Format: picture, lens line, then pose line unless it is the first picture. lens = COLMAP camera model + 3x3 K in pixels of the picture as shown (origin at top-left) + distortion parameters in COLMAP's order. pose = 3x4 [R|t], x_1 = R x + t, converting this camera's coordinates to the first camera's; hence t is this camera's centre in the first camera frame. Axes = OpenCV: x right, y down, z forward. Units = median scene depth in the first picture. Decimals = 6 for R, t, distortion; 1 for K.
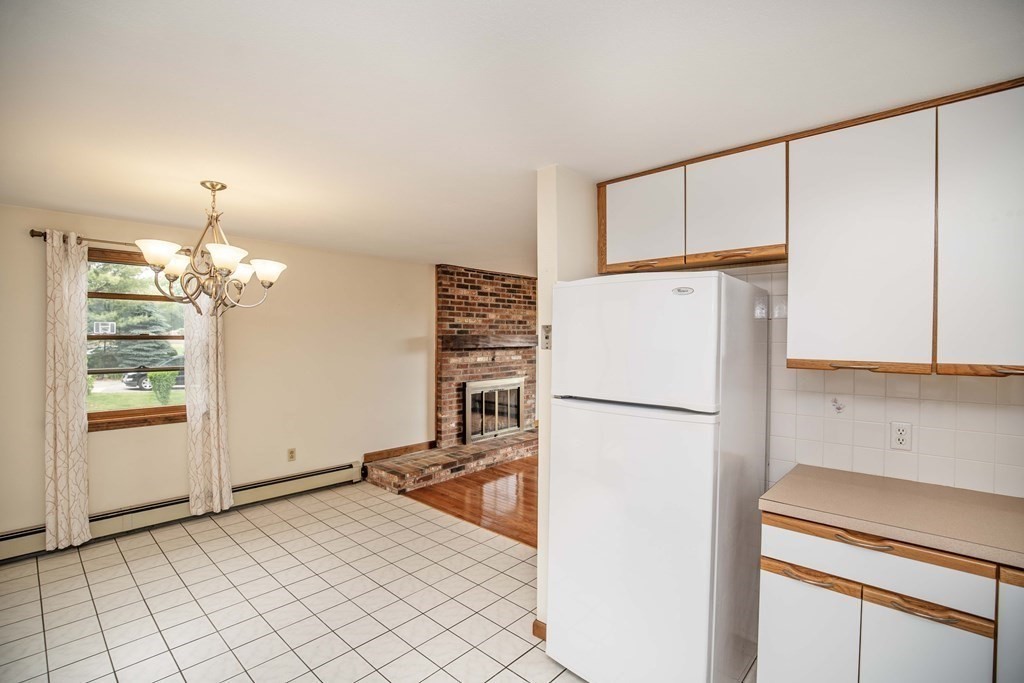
lens RADIAL K [[471.0, 0, 519.1], [0, 471.0, 345.1], [0, 0, 1]] dist [-0.018701, 0.000395]
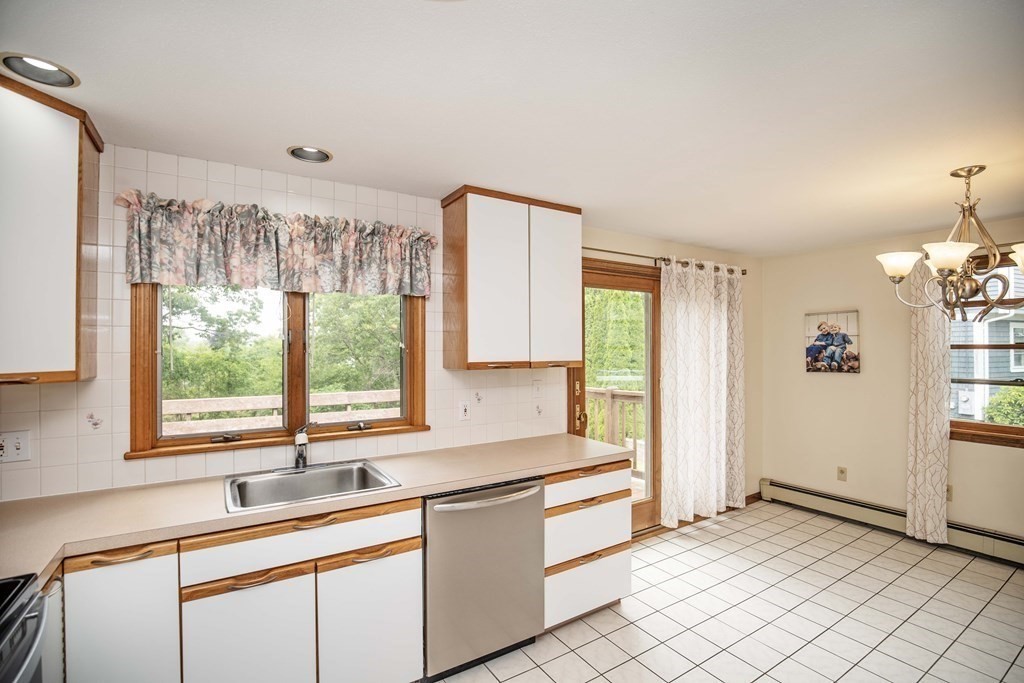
lens RADIAL K [[471.0, 0, 518.5], [0, 471.0, 343.0], [0, 0, 1]] dist [-0.018701, 0.000395]
pose [[-0.224803, -0.008162, -0.974370, 0.301597], [-0.015157, 0.999873, -0.004879, -0.005605], [0.974286, 0.013671, -0.224899, 0.315919]]
